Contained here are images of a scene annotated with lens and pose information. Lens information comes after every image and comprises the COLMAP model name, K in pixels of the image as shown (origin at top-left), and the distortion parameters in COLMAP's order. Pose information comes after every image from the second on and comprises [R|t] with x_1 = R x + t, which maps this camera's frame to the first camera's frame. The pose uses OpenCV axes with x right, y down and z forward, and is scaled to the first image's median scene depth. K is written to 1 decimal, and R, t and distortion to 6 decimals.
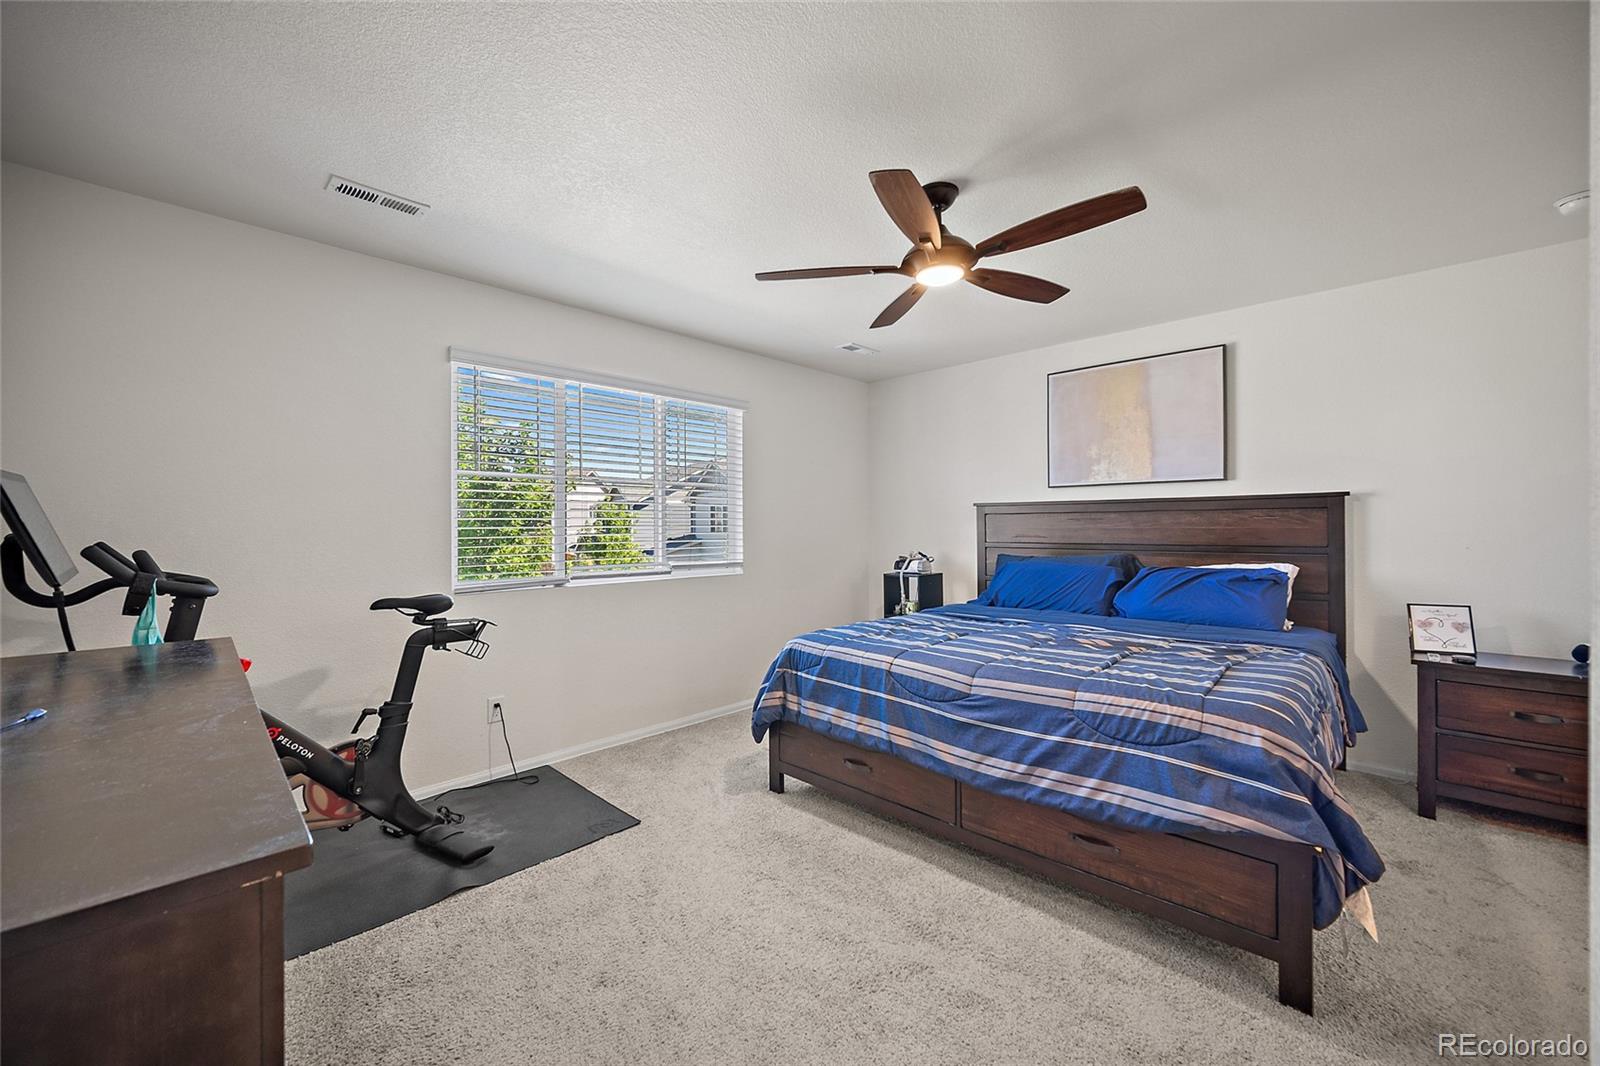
lens RADIAL K [[630.7, 0, 804.0], [0, 630.7, 529.4], [0, 0, 1]] dist [-0.001585, 0.000102]
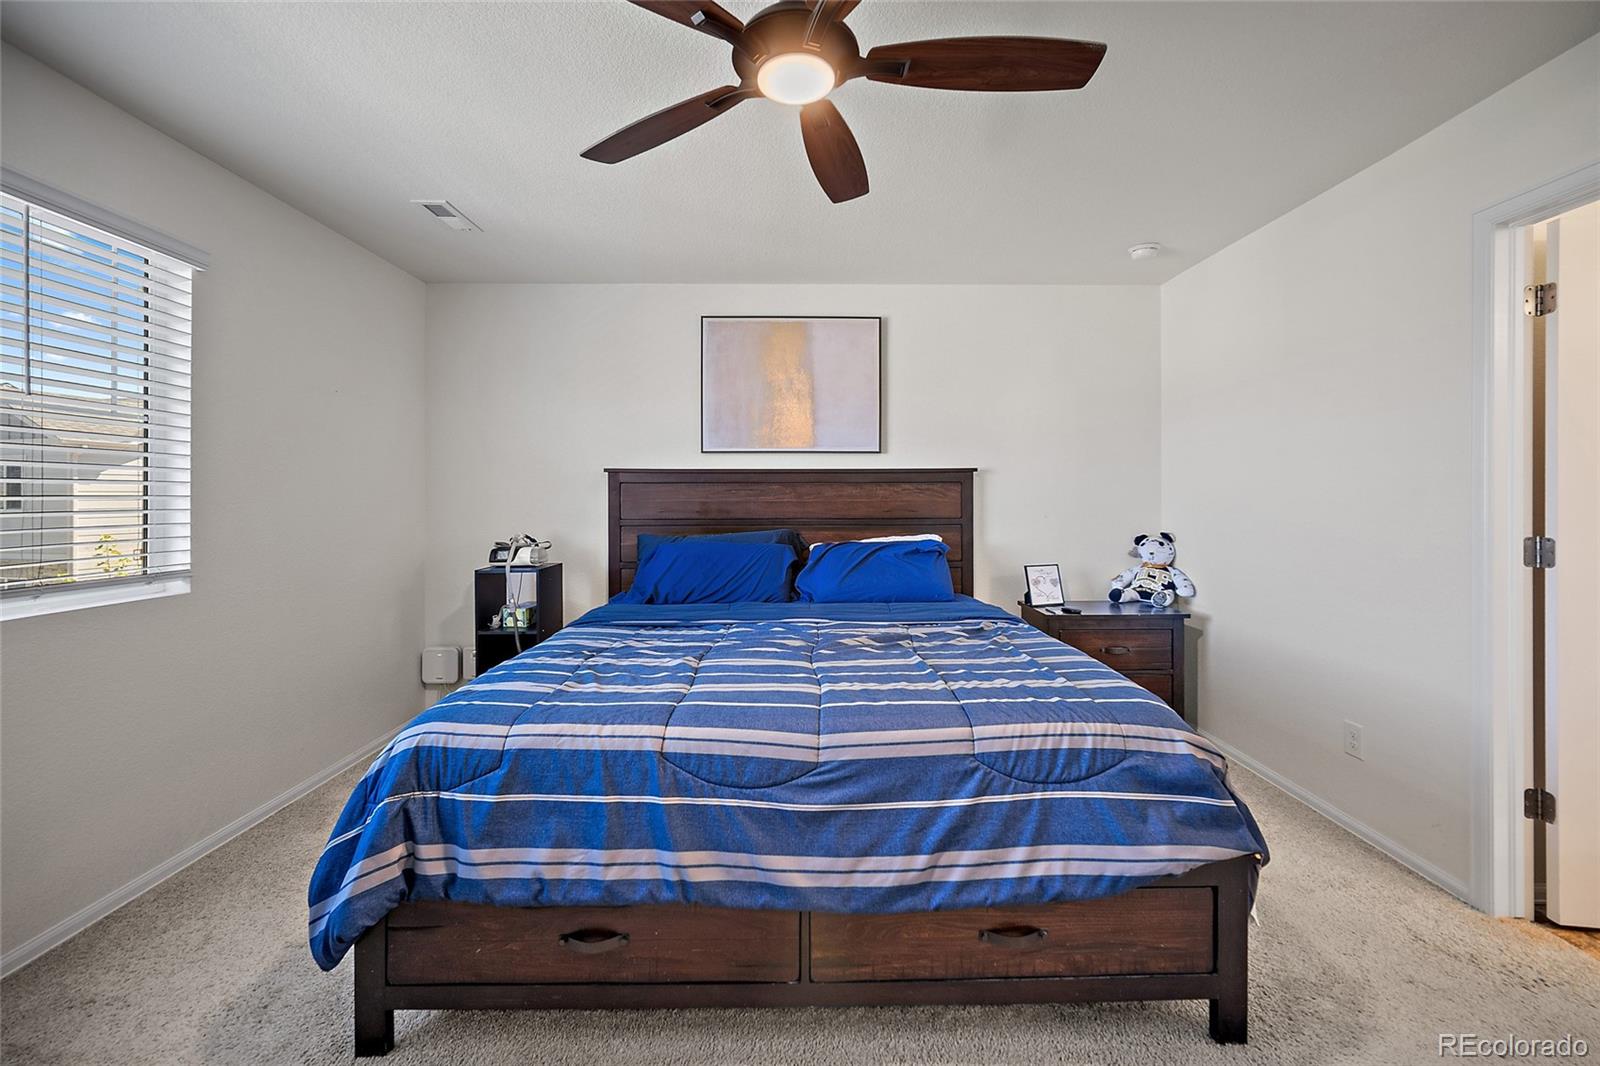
lens RADIAL K [[630.7, 0, 783.4], [0, 630.7, 496.6], [0, 0, 1]] dist [-0.001585, 0.000102]
pose [[0.710627, 0.004240, 0.703556, -0.182829], [0.002169, 0.999964, -0.008217, -0.001096], [-0.703566, 0.007365, 0.710592, 0.501181]]
